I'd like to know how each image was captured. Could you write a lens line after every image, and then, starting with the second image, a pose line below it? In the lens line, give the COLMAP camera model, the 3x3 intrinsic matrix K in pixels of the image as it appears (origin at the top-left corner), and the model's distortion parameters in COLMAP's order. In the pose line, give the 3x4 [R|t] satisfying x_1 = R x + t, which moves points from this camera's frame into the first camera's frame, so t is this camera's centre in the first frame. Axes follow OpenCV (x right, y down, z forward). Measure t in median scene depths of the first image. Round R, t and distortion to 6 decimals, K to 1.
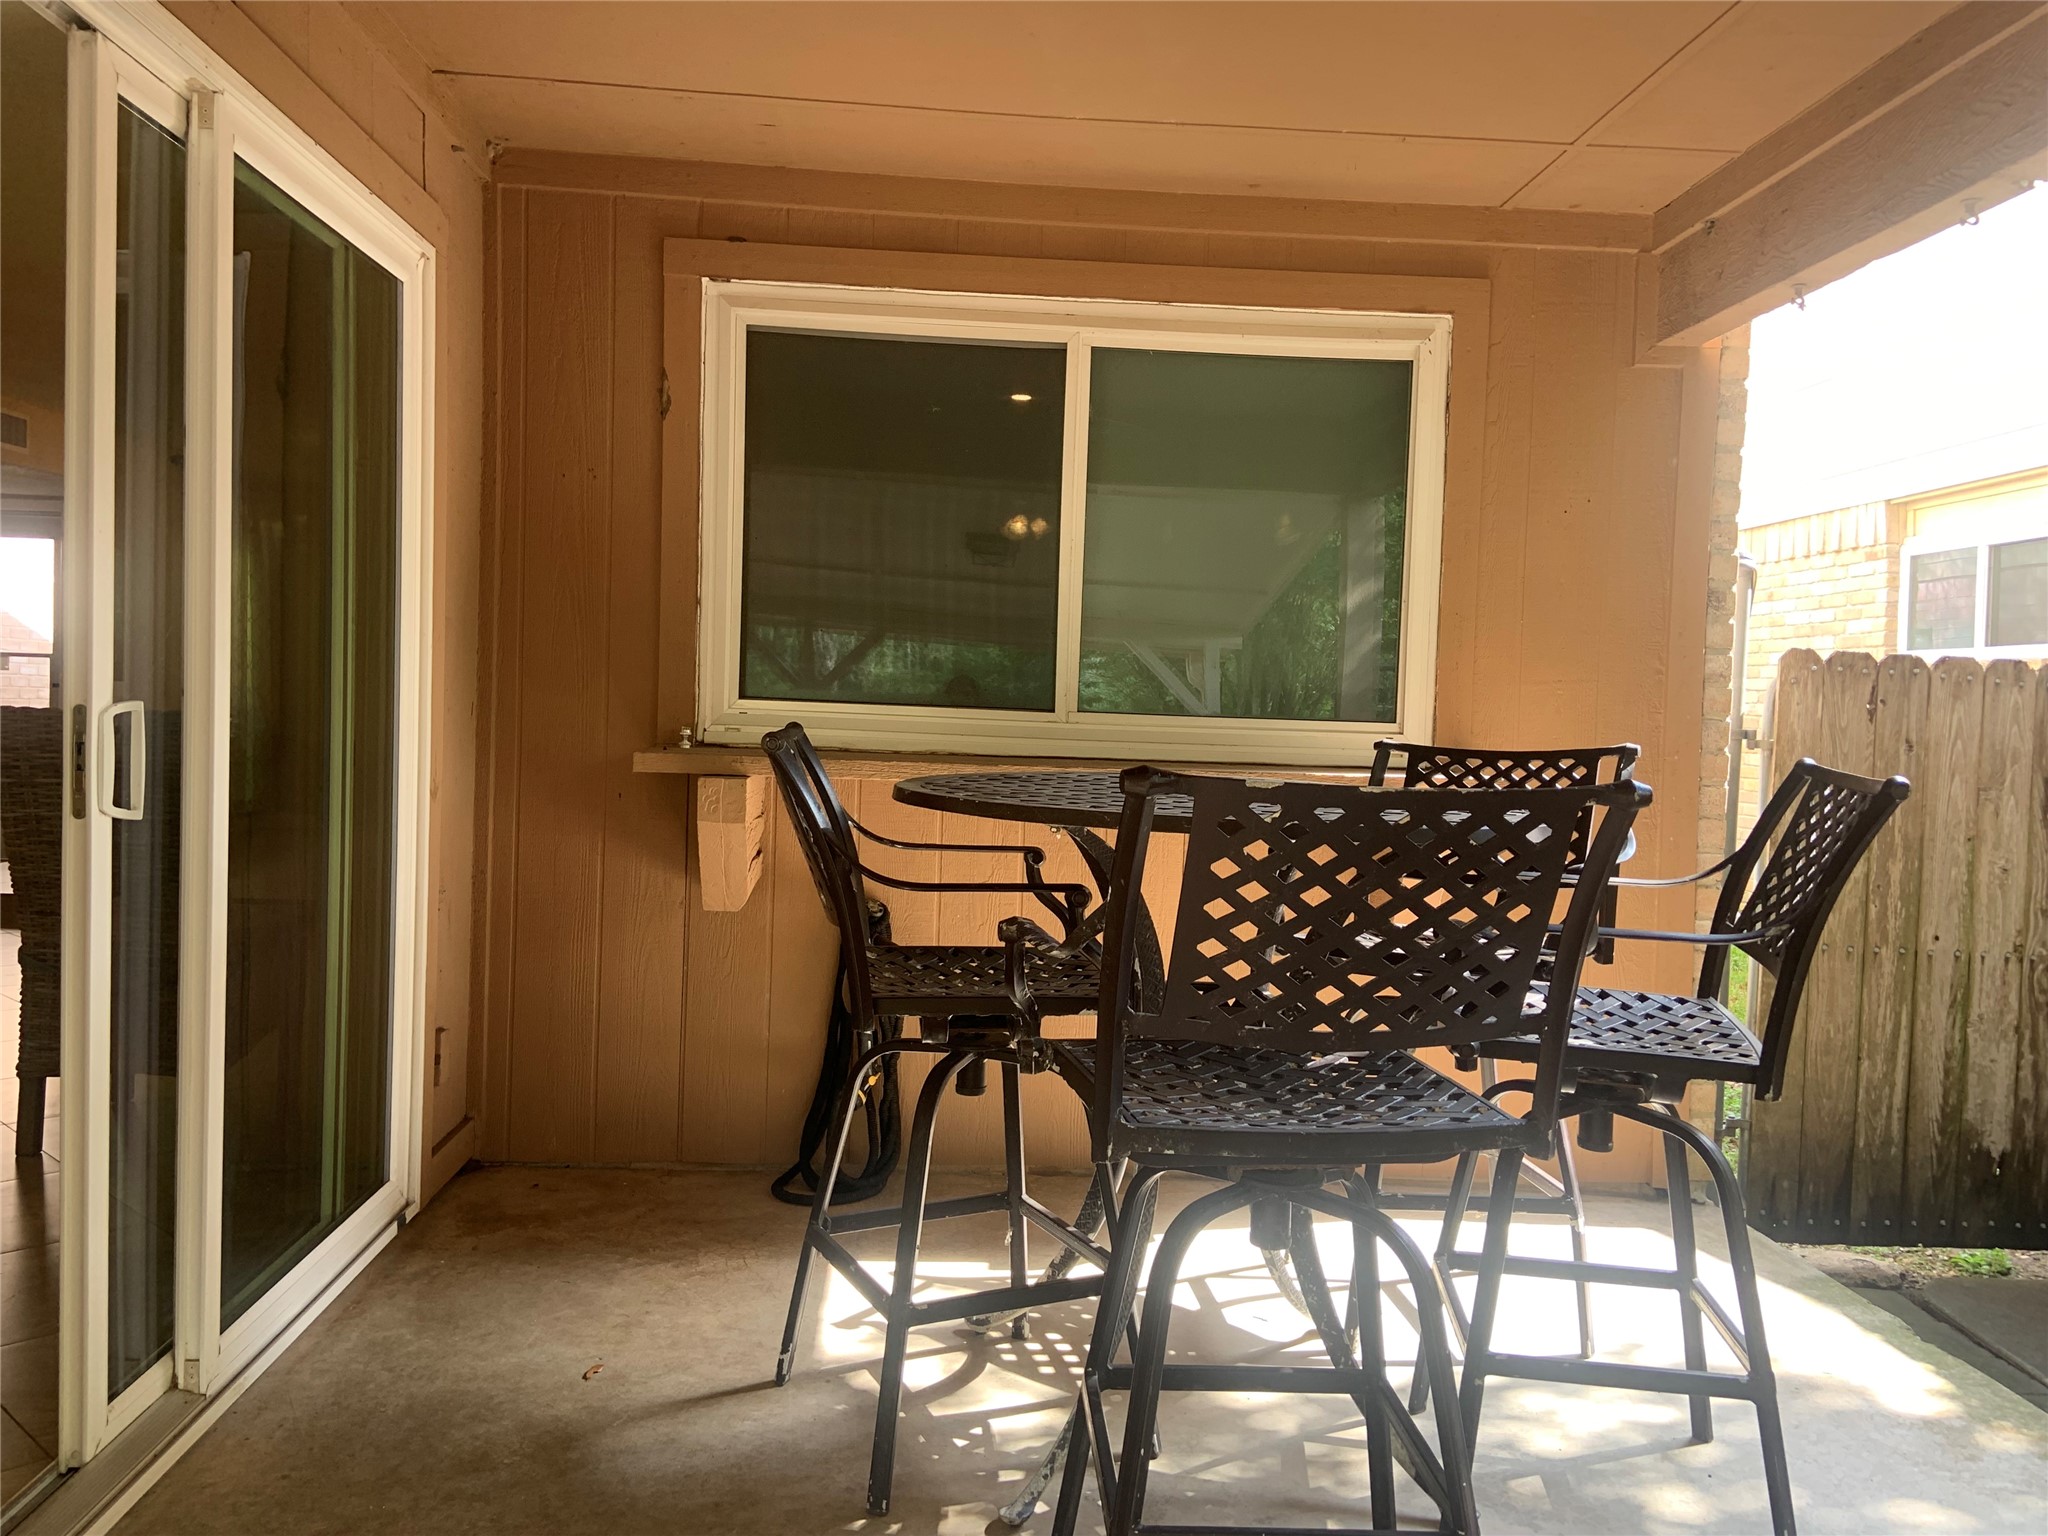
lens RADIAL K [[1560.0, 0, 1008.4], [0, 1560.0, 752.5], [0, 0, 1]] dist [0.095026, -0.115219]
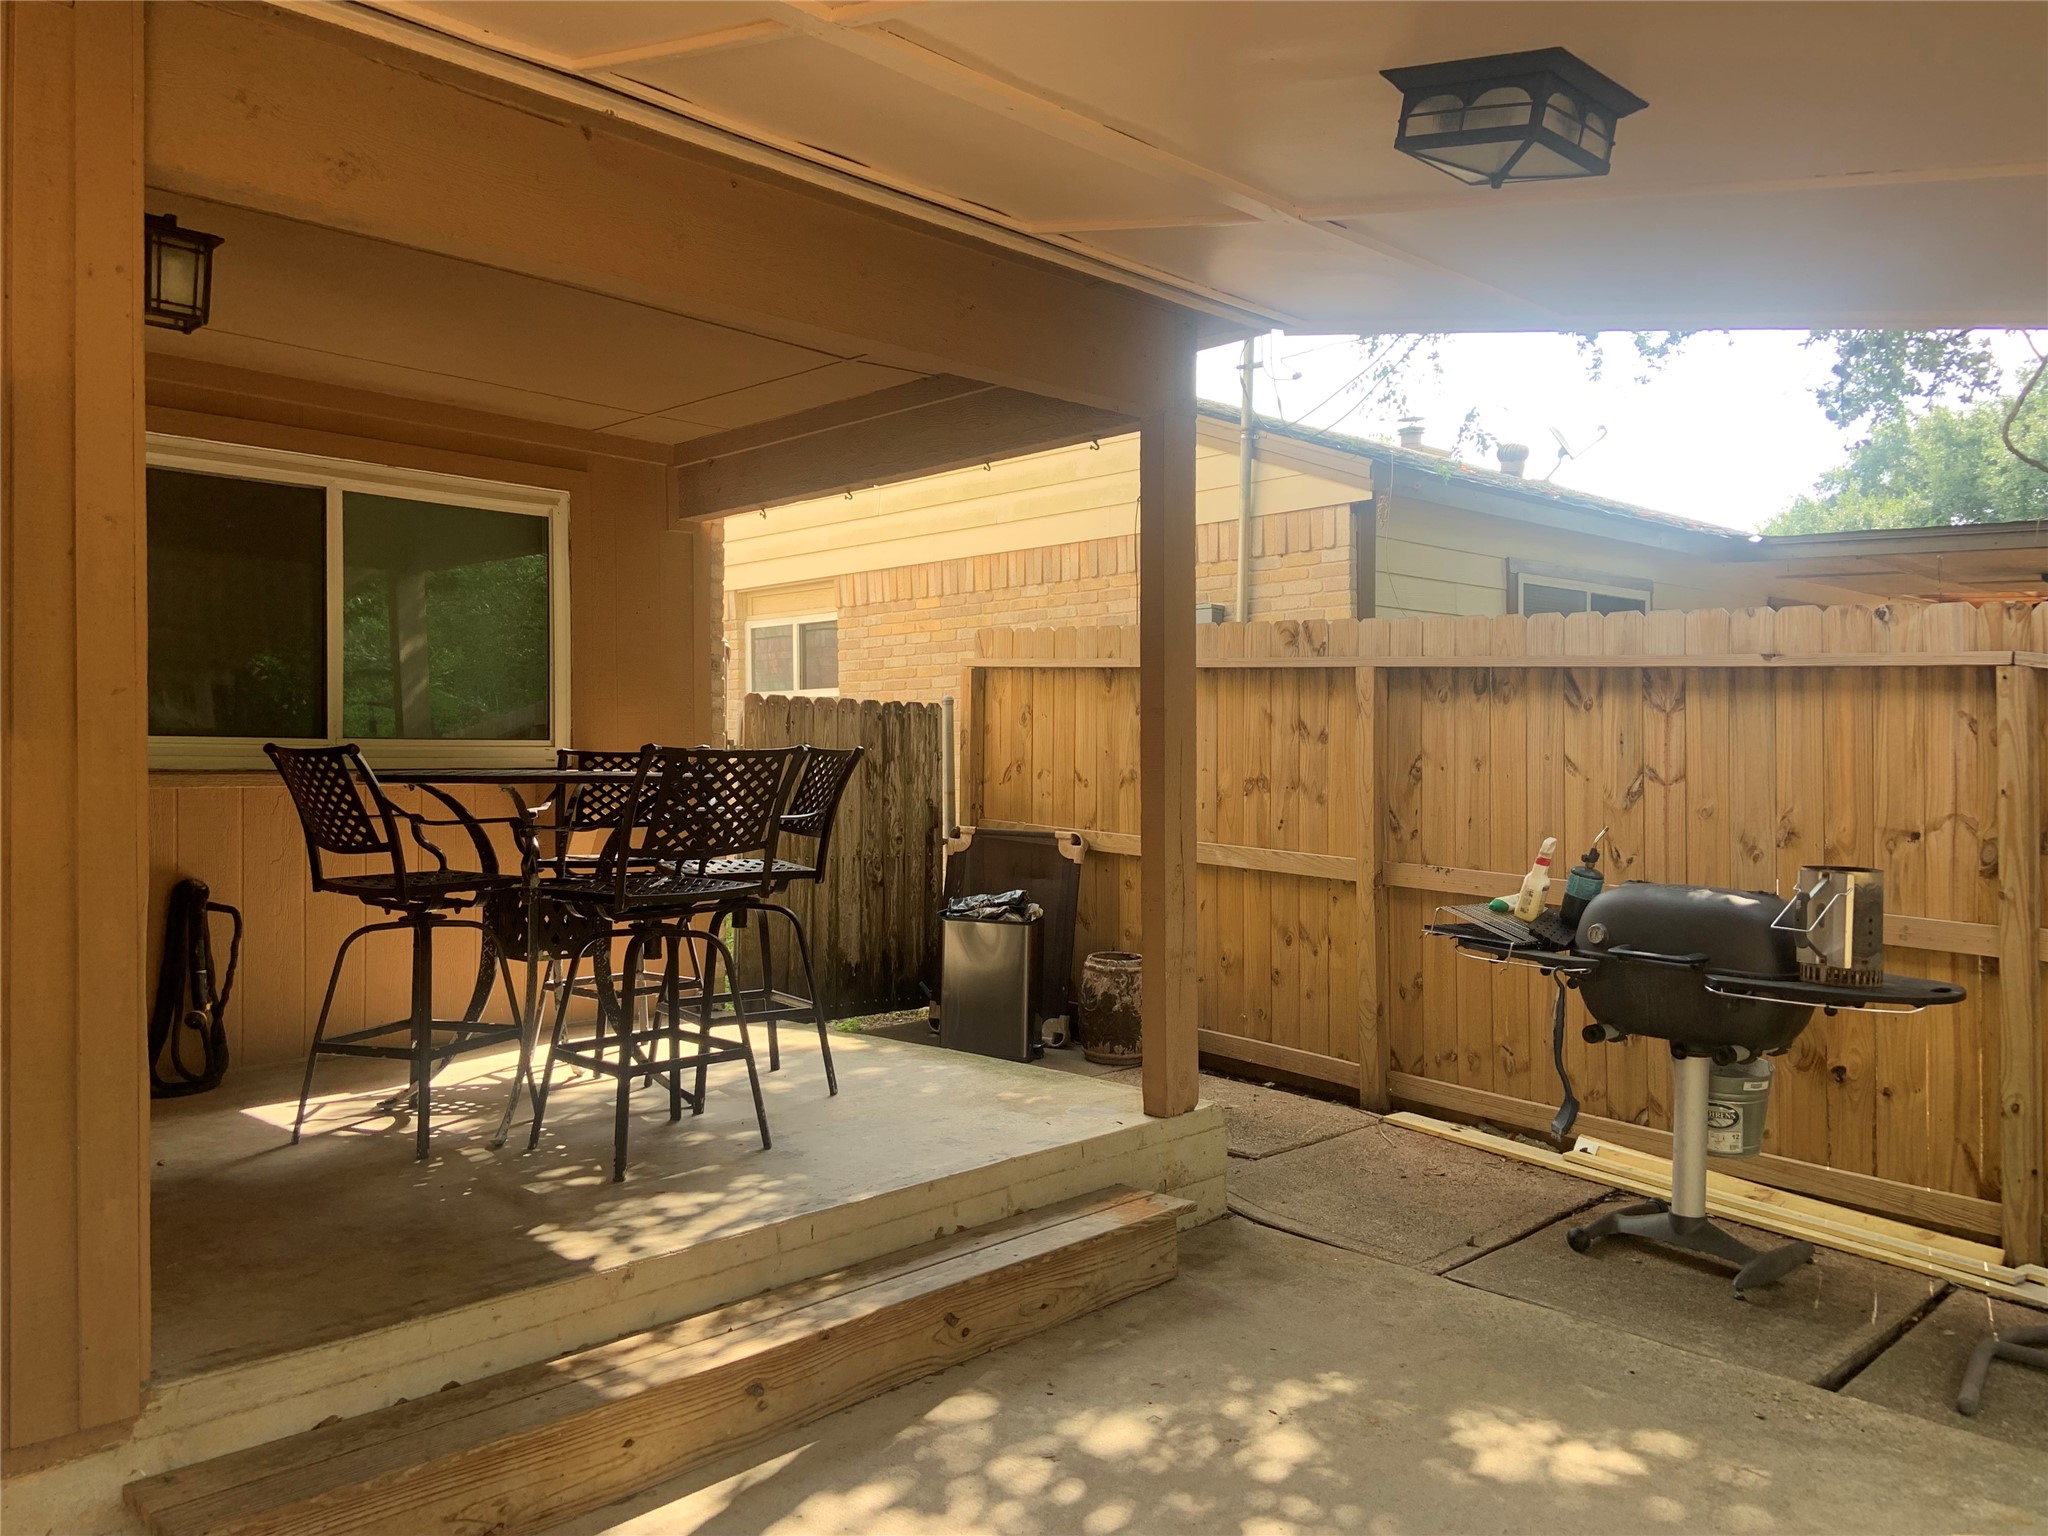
lens RADIAL K [[1560.0, 0, 1024.0], [0, 1560.0, 764.6], [0, 0, 1]] dist [0.095026, -0.115219]
pose [[0.739721, -0.035837, 0.671959, -0.474793], [0.047922, 0.998851, 0.000516, 0.029306], [-0.671205, 0.031819, 0.740589, -0.519888]]
